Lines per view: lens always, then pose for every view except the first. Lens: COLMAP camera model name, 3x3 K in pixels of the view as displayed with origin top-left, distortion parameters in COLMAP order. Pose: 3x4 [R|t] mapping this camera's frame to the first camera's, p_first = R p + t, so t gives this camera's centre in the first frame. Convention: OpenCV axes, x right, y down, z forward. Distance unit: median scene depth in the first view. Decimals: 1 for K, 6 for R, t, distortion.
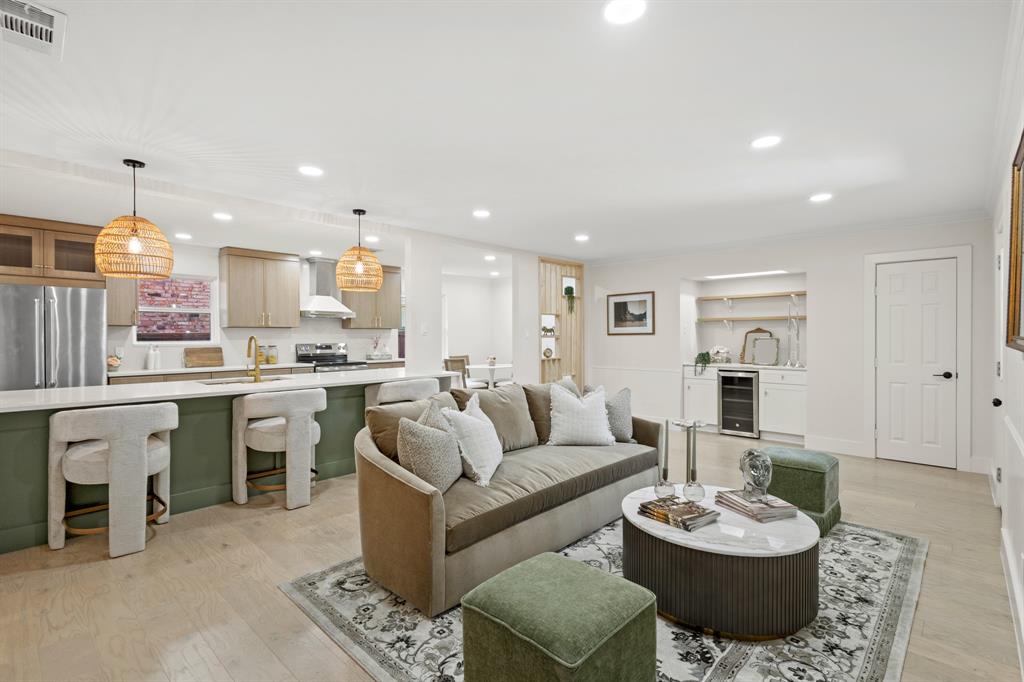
lens RADIAL K [[476.5, 0, 515.9], [0, 476.5, 341.6], [0, 0, 1]] dist [0.012433, -0.002224]
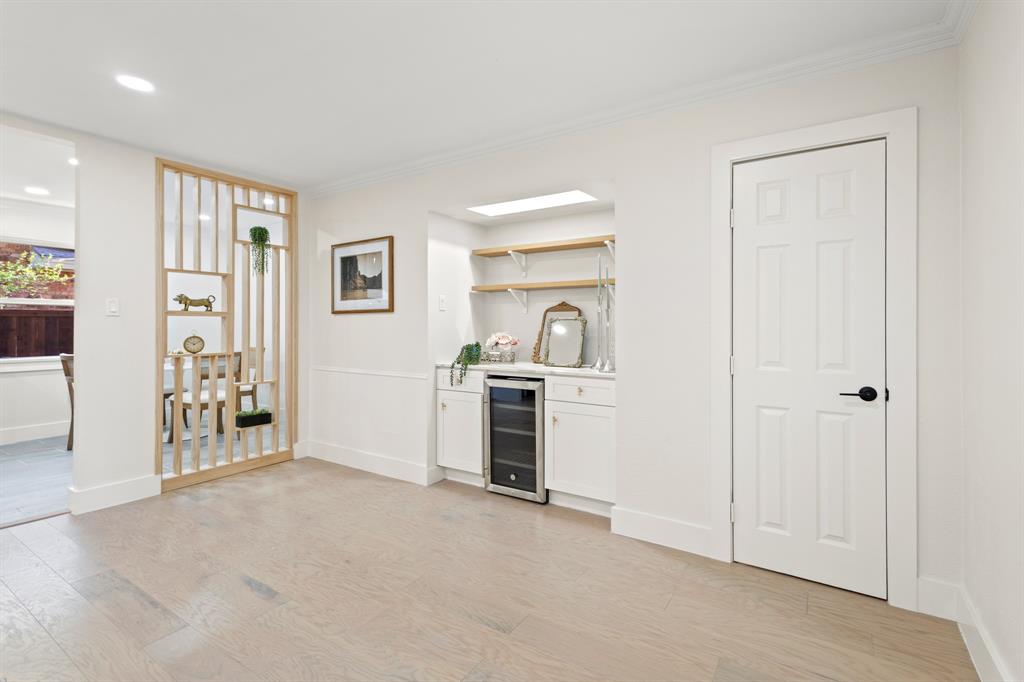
lens RADIAL K [[476.5, 0, 513.6], [0, 476.5, 325.9], [0, 0, 1]] dist [0.012433, -0.002224]
pose [[0.984871, 0.008219, 0.173091, 0.344407], [-0.005657, 0.999867, -0.015287, 0.009648], [-0.173194, 0.014077, 0.984787, 0.430940]]
